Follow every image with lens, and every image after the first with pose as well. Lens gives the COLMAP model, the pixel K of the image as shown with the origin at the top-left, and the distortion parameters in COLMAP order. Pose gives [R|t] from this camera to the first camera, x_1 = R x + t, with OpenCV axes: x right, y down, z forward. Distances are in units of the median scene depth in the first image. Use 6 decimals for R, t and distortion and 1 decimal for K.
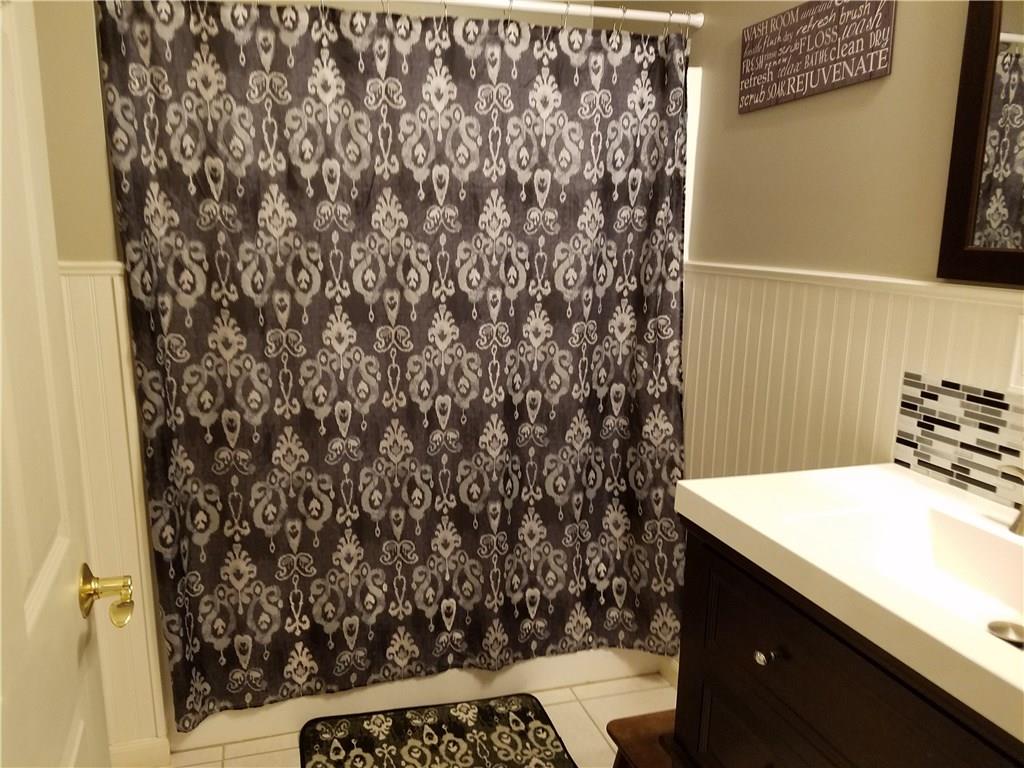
lens RADIAL K [[784.0, 0, 513.4], [0, 784.0, 391.7], [0, 0, 1]] dist [0.152470, -0.263414]
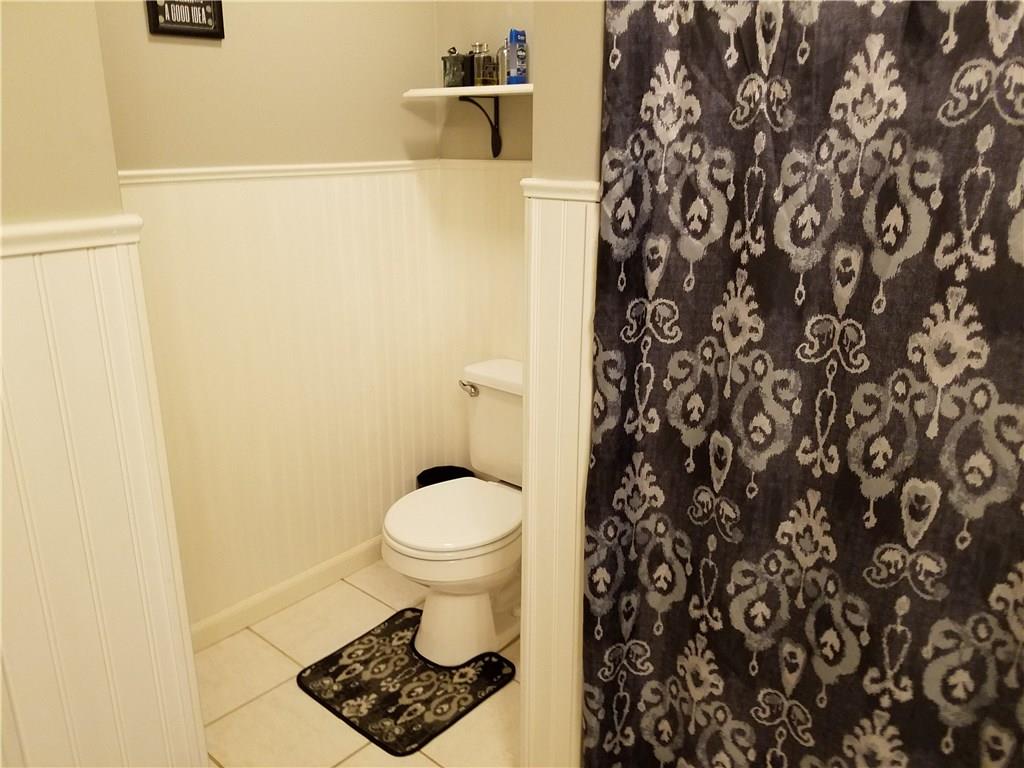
lens RADIAL K [[784.0, 0, 513.4], [0, 784.0, 391.7], [0, 0, 1]] dist [0.152470, -0.263414]
pose [[0.489273, 0.252773, -0.834696, 0.066236], [-0.181482, 0.965635, 0.186046, -0.093034], [0.853039, 0.060455, 0.518333, 0.550961]]
